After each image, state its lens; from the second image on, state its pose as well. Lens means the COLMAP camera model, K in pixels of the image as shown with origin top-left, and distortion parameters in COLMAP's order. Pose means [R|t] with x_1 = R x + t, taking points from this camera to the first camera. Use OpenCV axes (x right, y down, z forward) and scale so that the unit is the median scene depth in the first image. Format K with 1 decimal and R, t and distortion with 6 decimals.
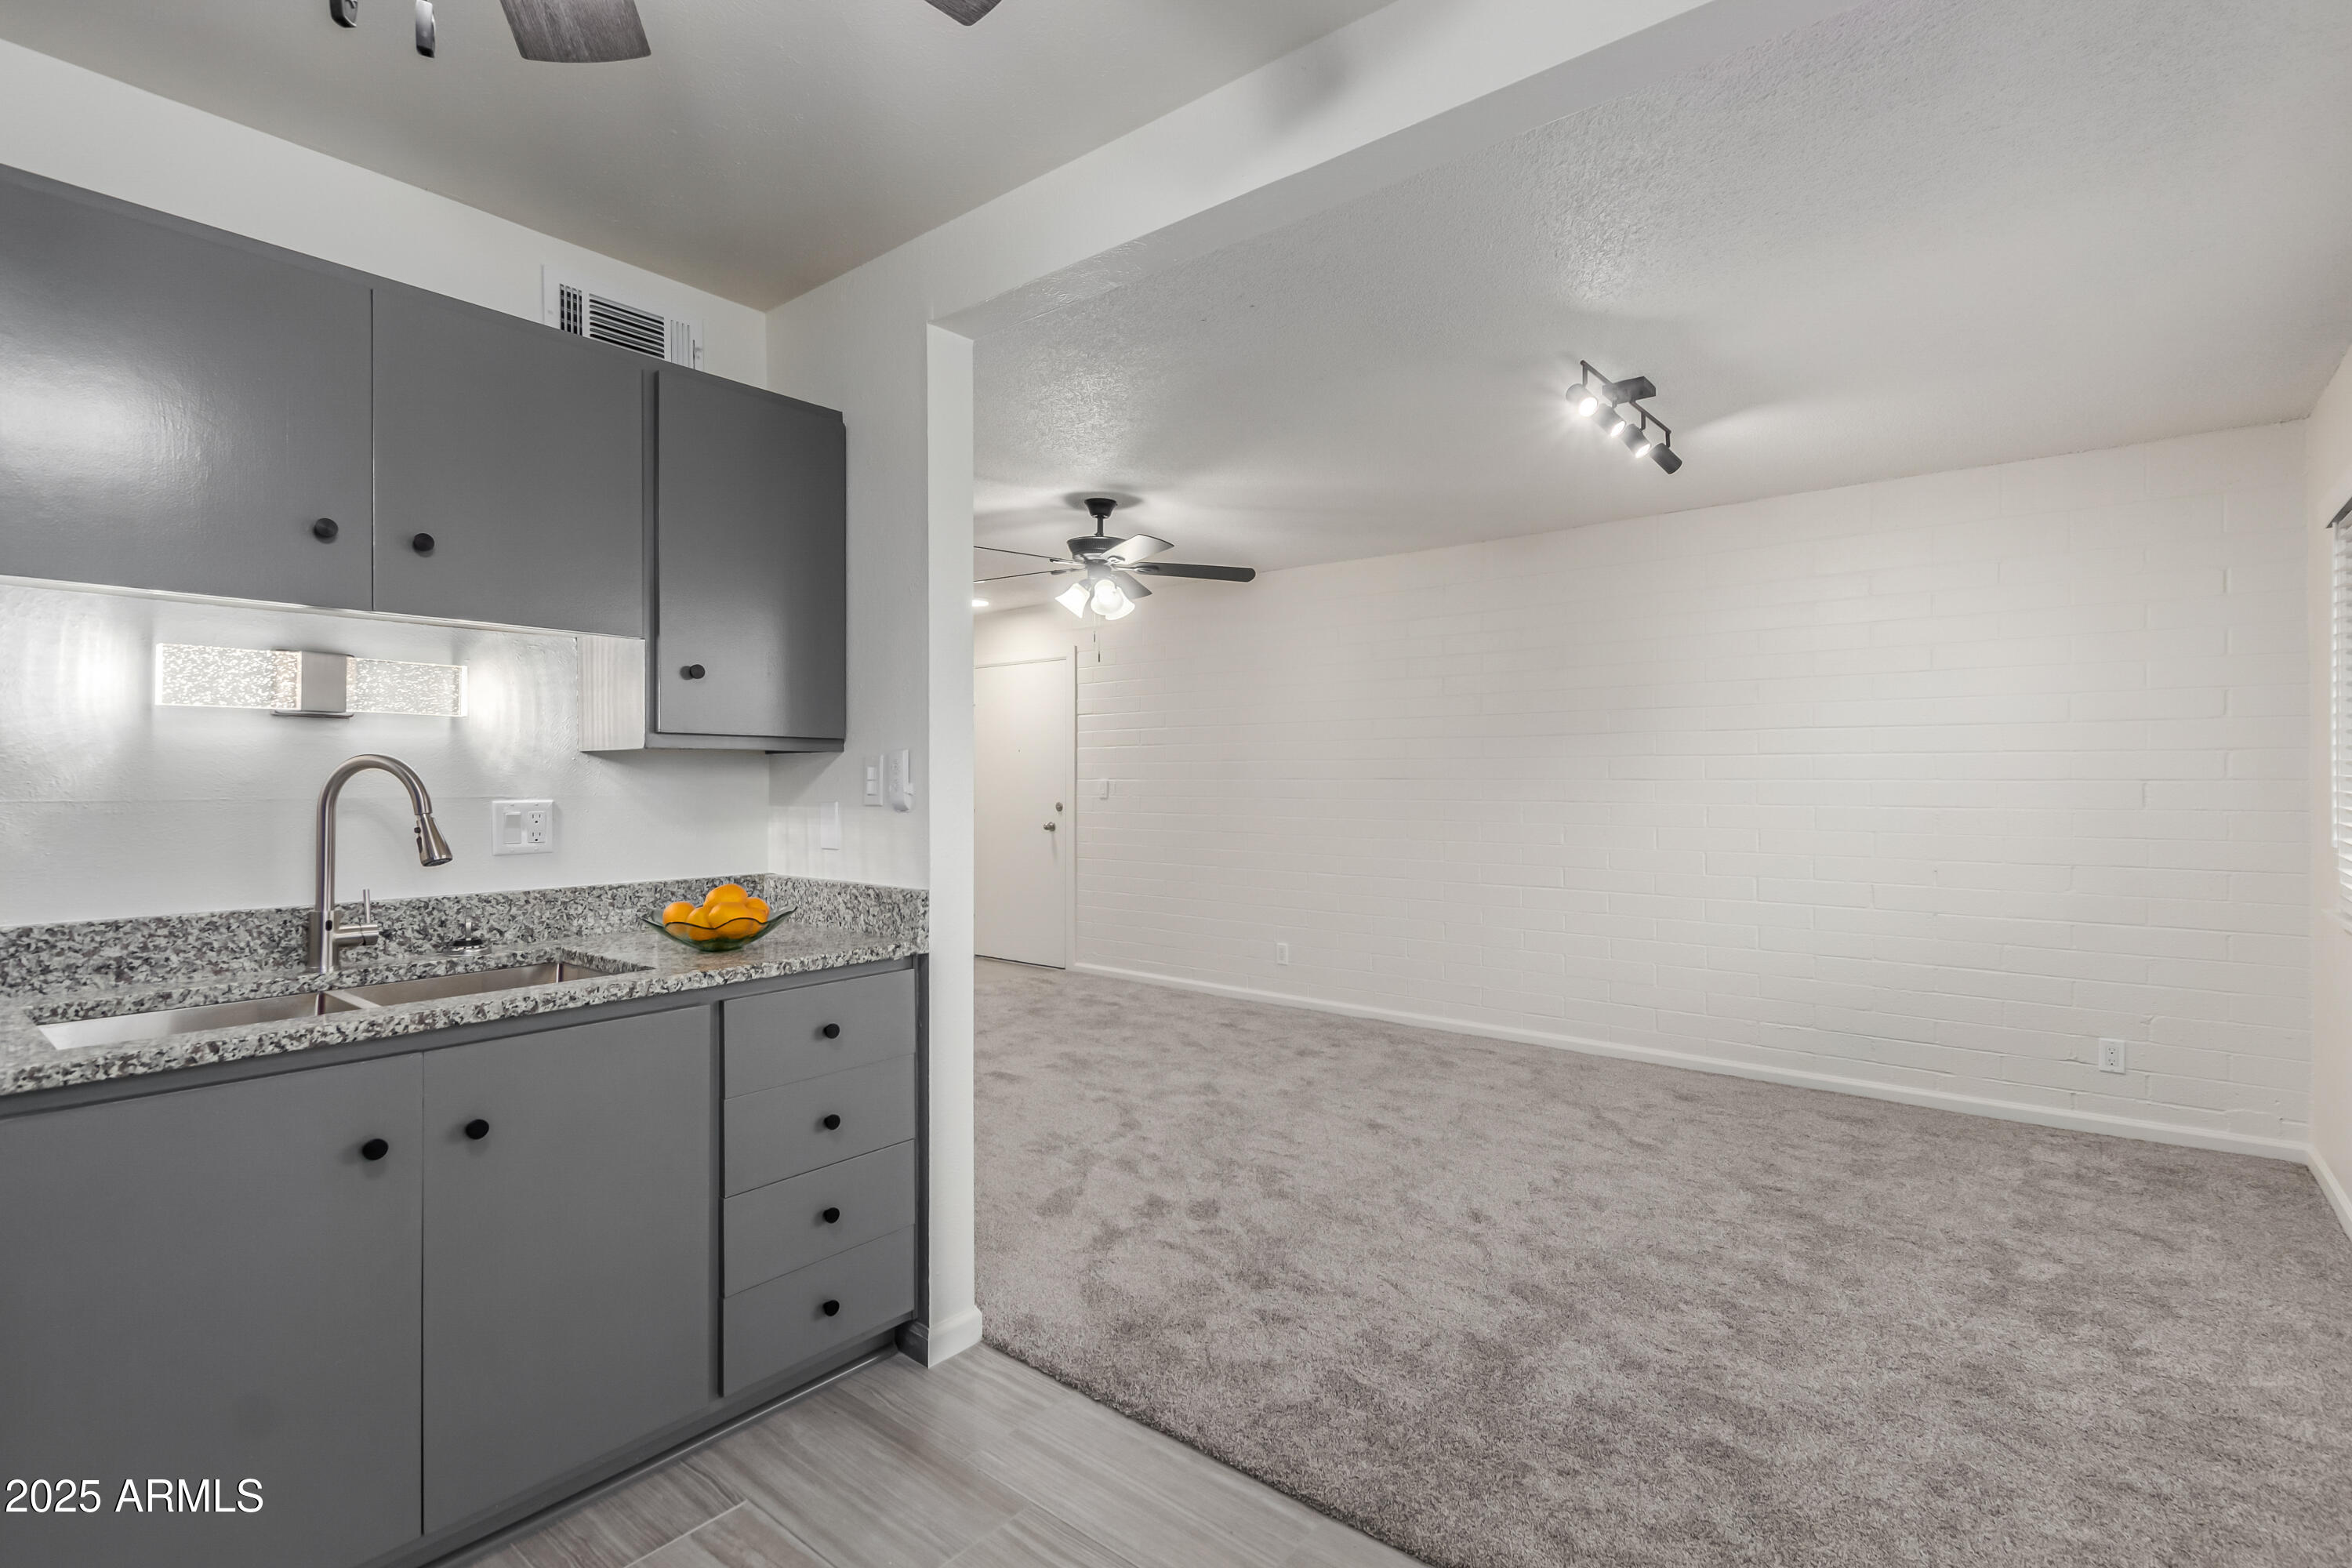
lens RADIAL K [[1128.8, 0, 1176.0], [0, 1128.8, 784.0], [0, 0, 1]] dist [0.017036, -0.000183]
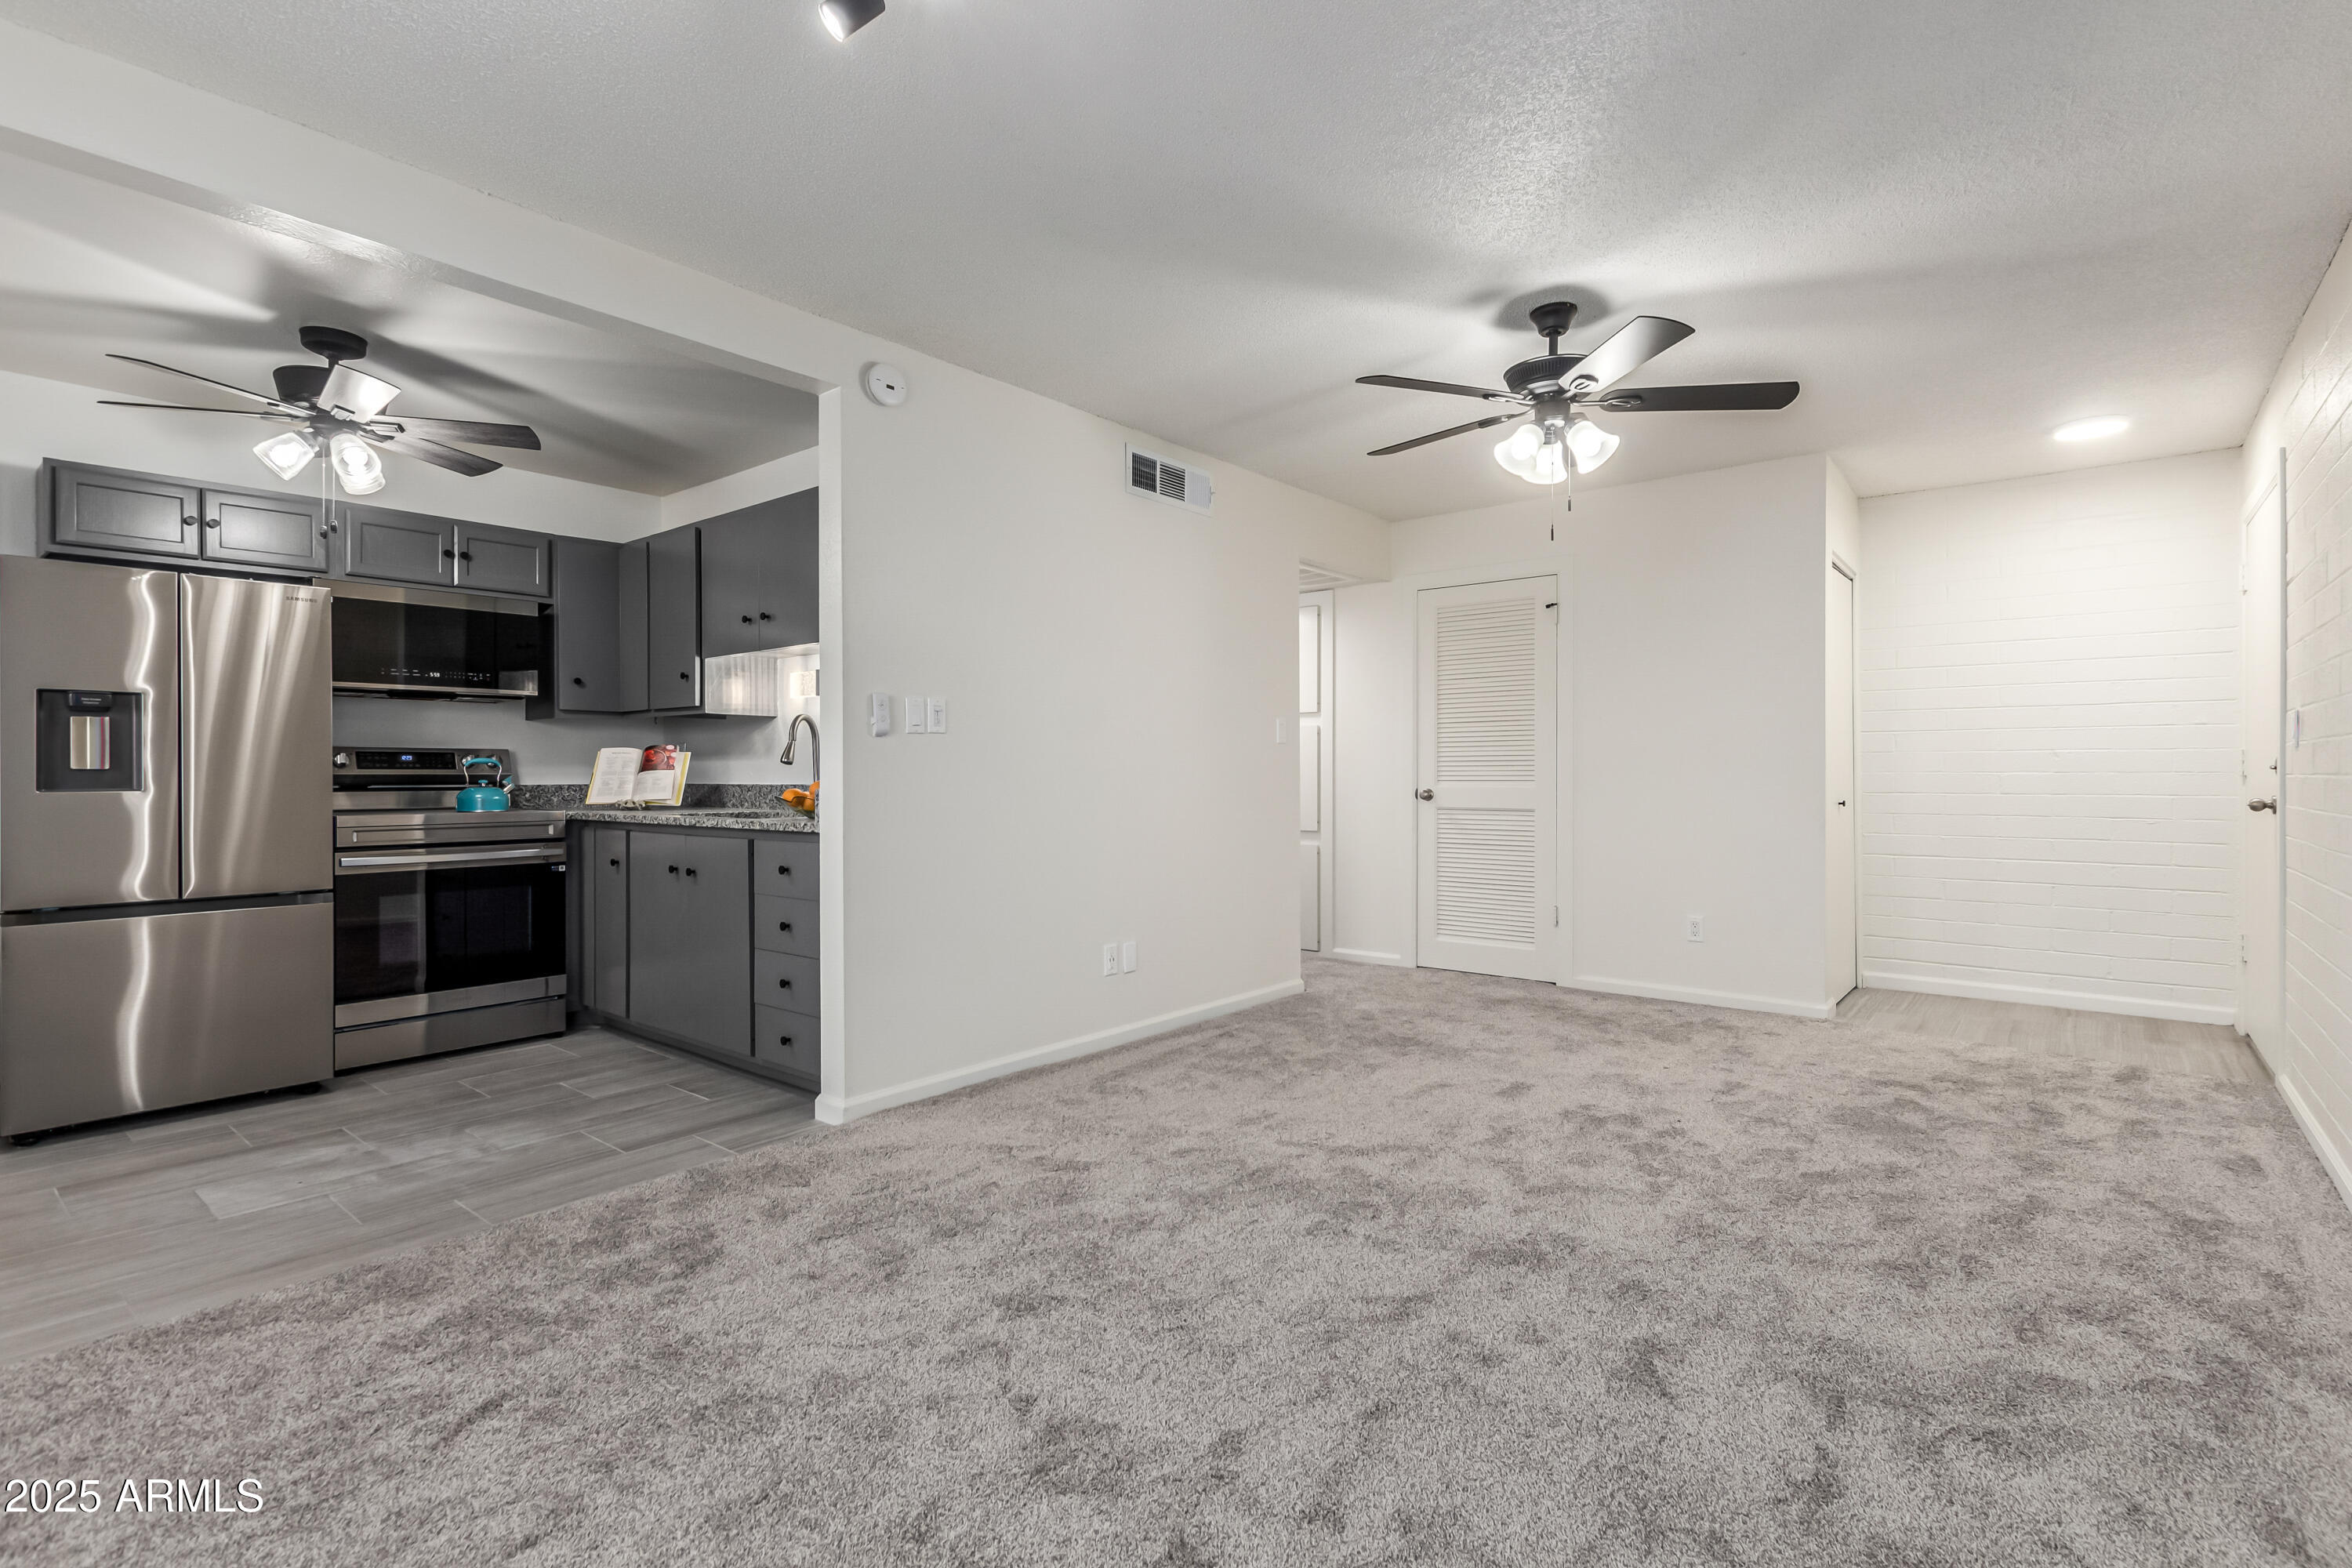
lens RADIAL K [[1078.2, 0, 1176.0], [0, 1078.2, 784.0], [0, 0, 1]] dist [0.000434, -0.000319]
pose [[0.000096, 0.013888, -0.999904, 0.694053], [-0.002303, 0.999901, 0.013888, 0.039377], [0.999997, 0.002302, 0.000128, 0.879432]]
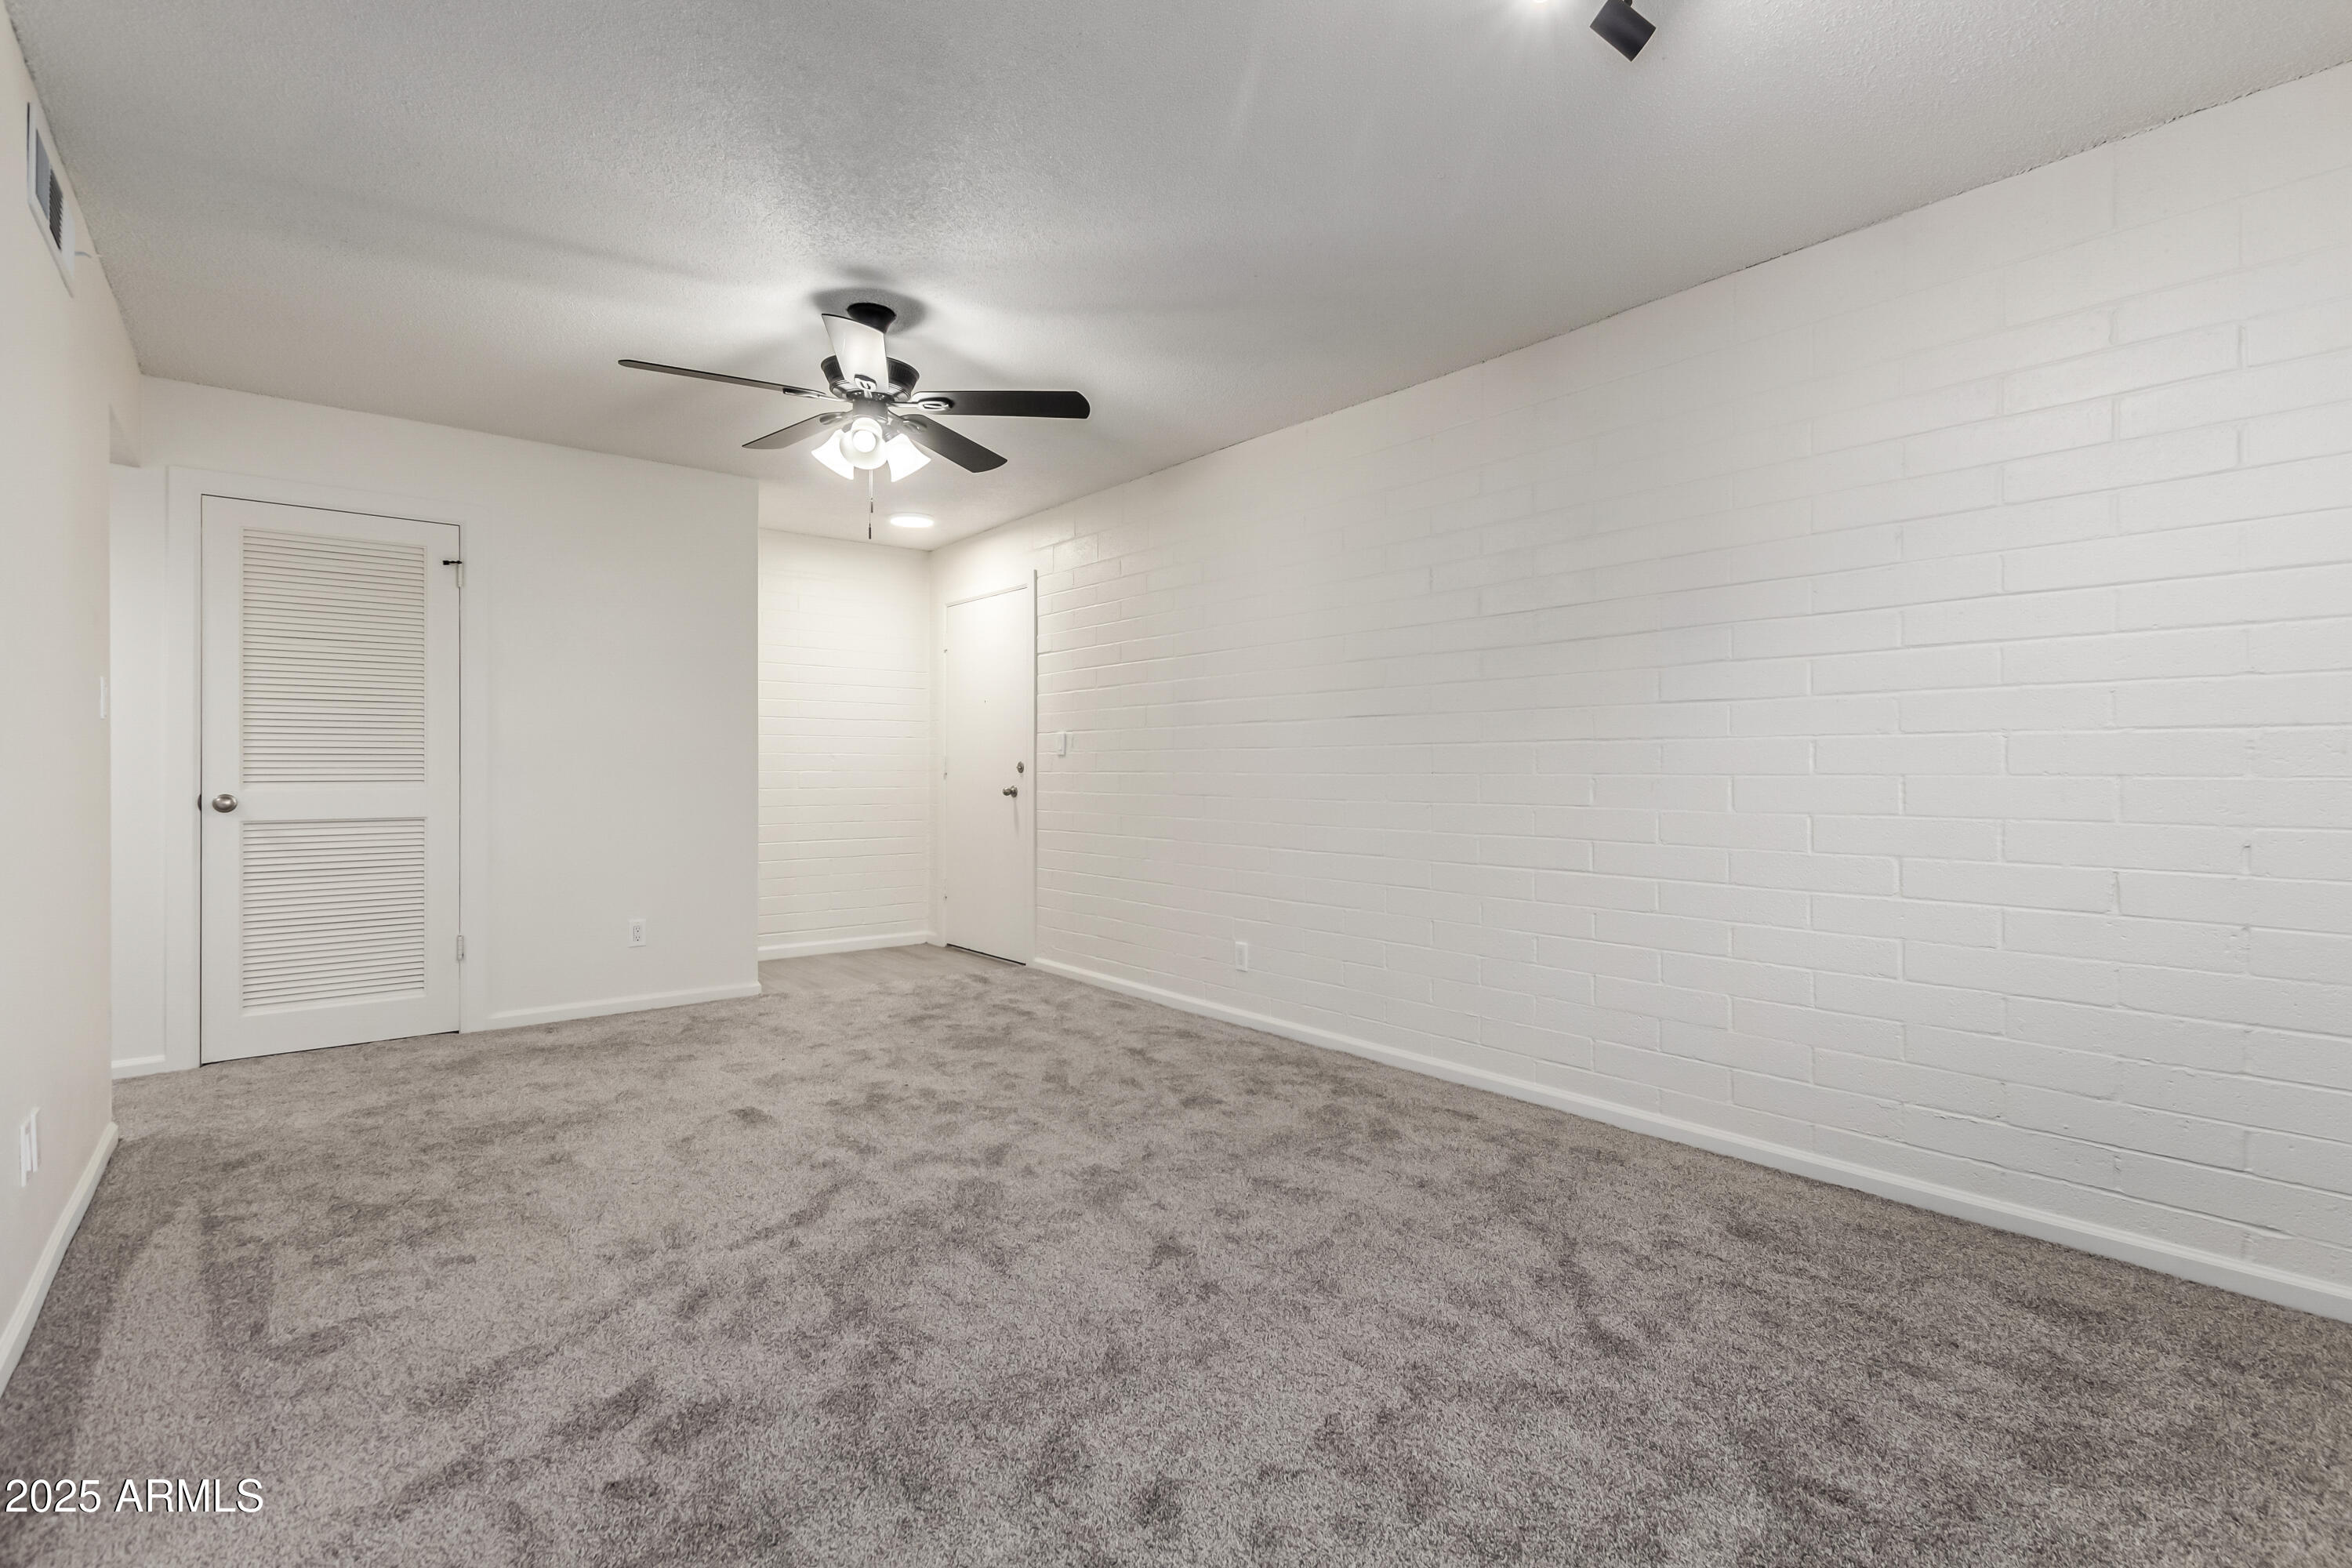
lens RADIAL K [[1108.1, 0, 1175.1], [0, 1108.1, 774.5], [0, 0, 1]] dist [0.022232, -0.010016]
pose [[0.980766, 0.001567, -0.195183, 0.292893], [-0.001764, 0.999998, -0.000834, 0.046223], [0.195181, 0.001163, 0.980767, 0.408250]]
